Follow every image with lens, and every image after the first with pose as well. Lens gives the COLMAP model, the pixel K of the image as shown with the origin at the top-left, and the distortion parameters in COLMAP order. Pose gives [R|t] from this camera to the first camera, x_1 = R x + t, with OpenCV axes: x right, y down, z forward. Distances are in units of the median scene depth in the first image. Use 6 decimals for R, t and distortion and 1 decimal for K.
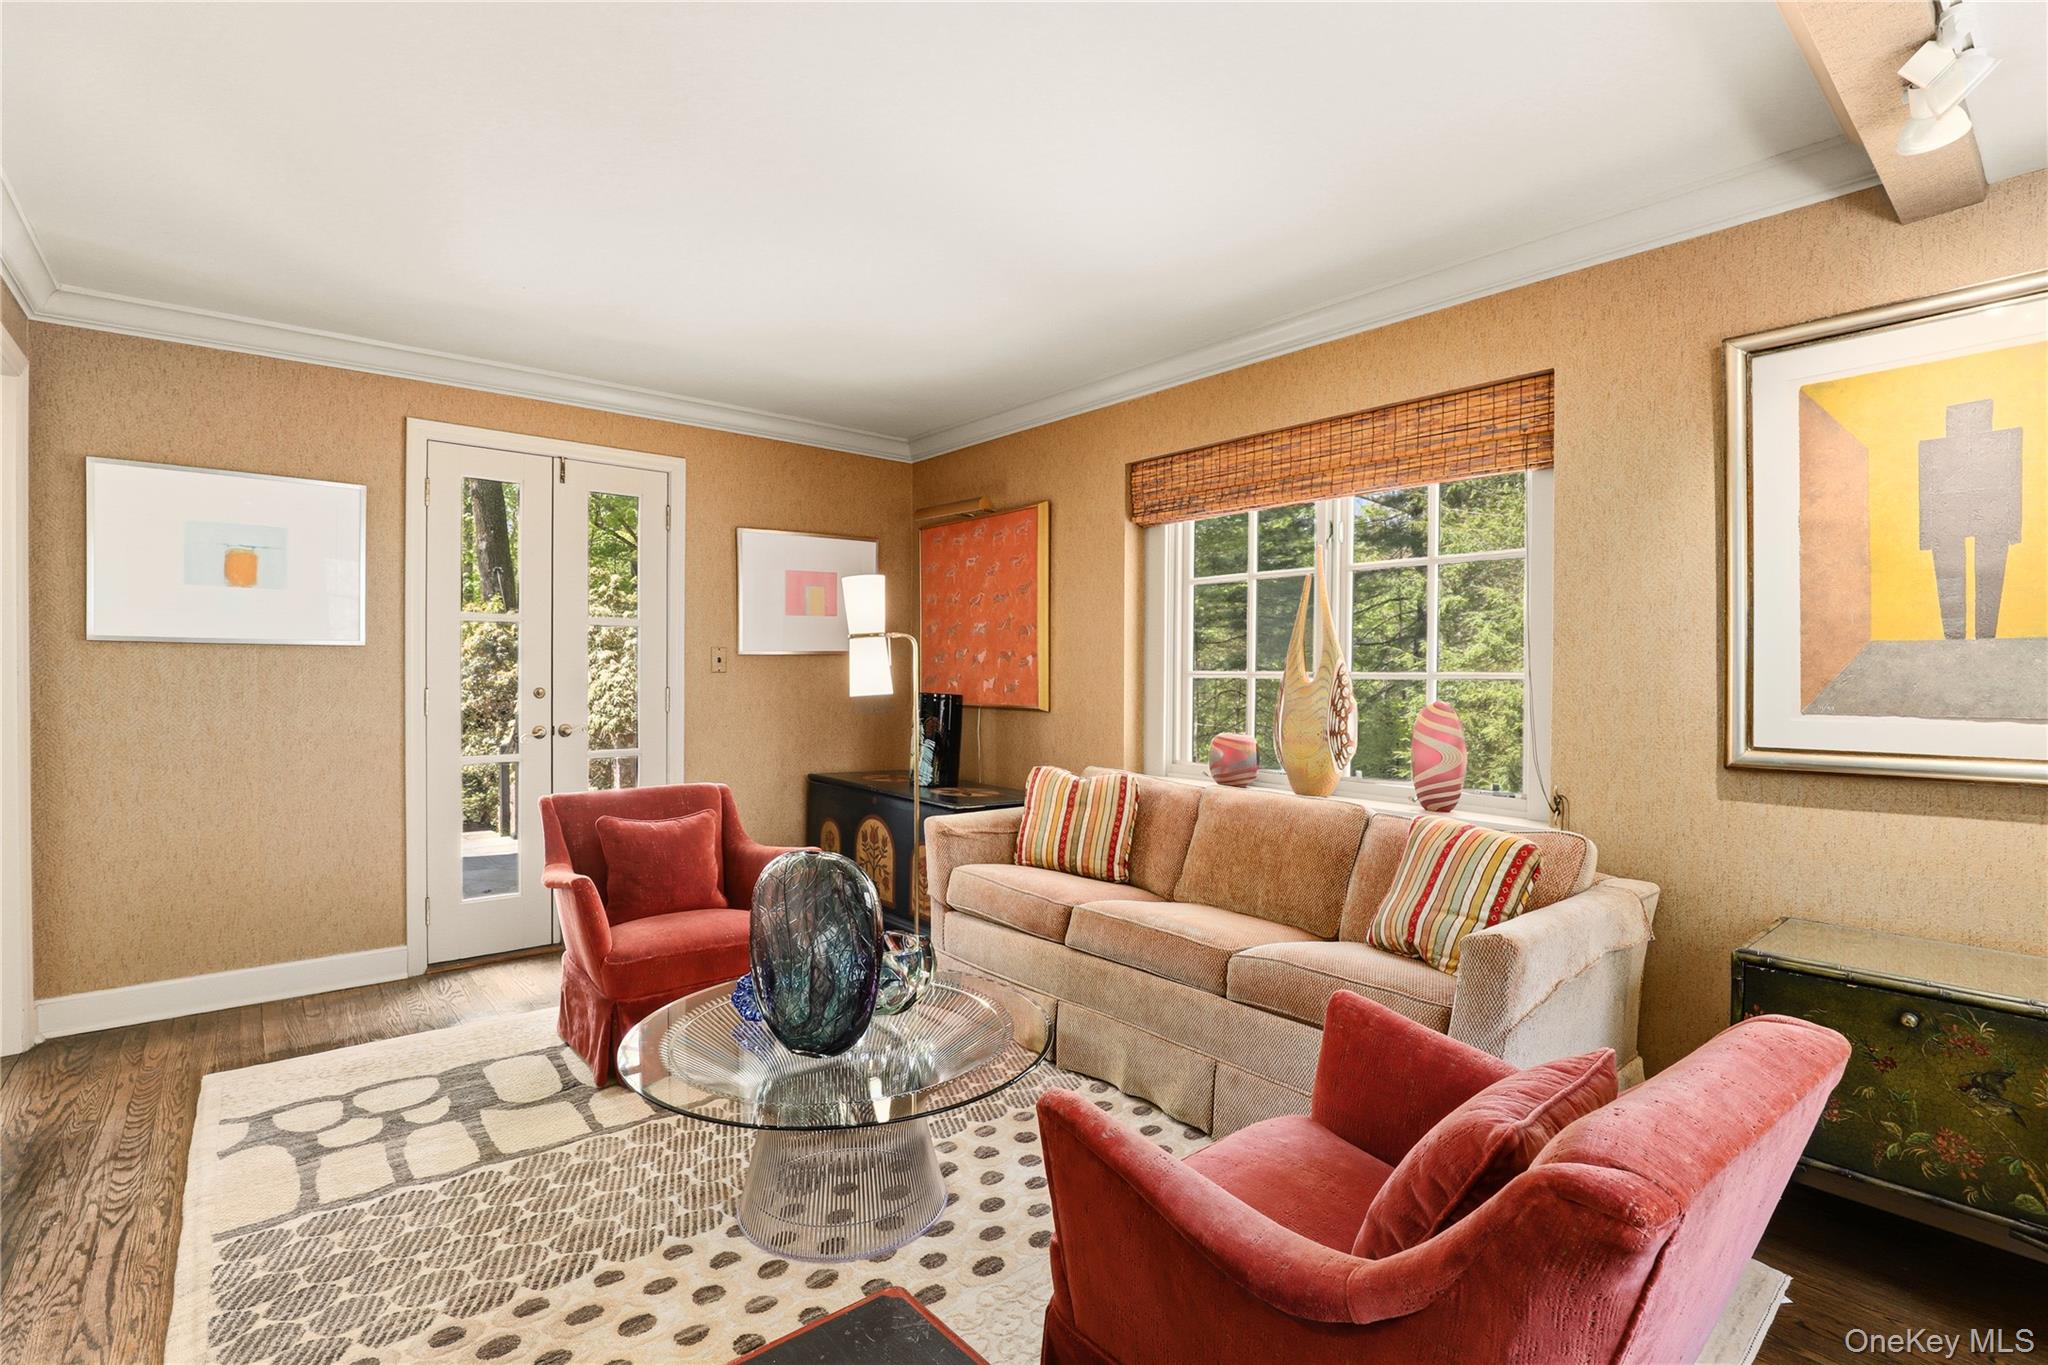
lens RADIAL K [[933.6, 0, 1010.7], [0, 933.6, 678.6], [0, 0, 1]] dist [-0.027253, 0.007390]
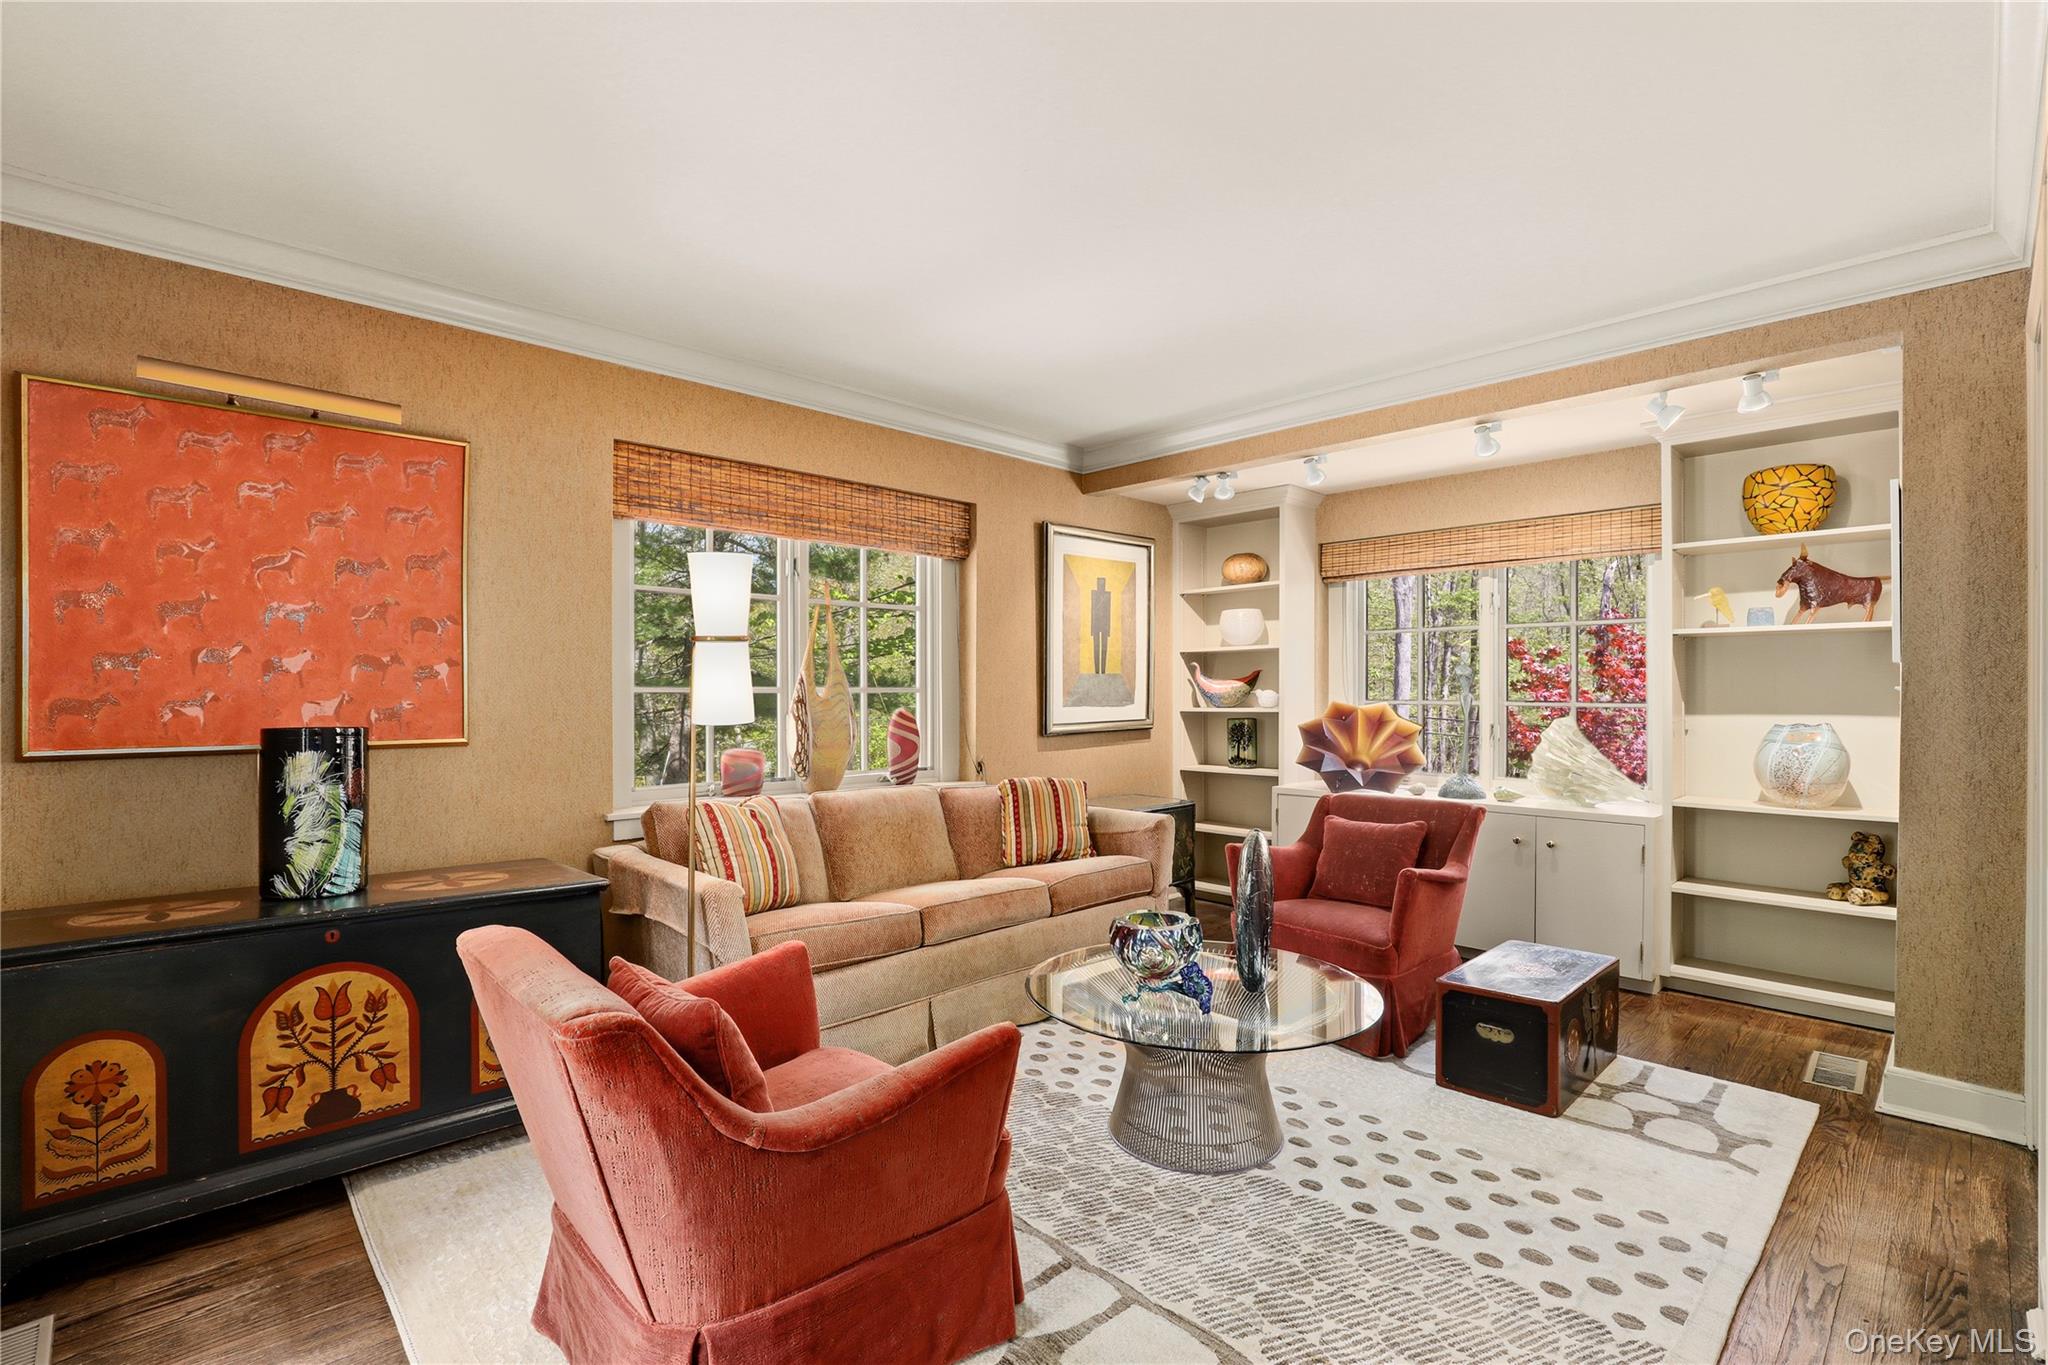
lens RADIAL K [[933.6, 0, 1012.1], [0, 933.6, 684.2], [0, 0, 1]] dist [-0.027253, 0.007390]
pose [[-0.055008, -0.000296, 0.998486, -0.926139], [0.005071, 0.999987, 0.000575, -0.011843], [-0.998473, 0.005095, -0.055005, 0.880488]]
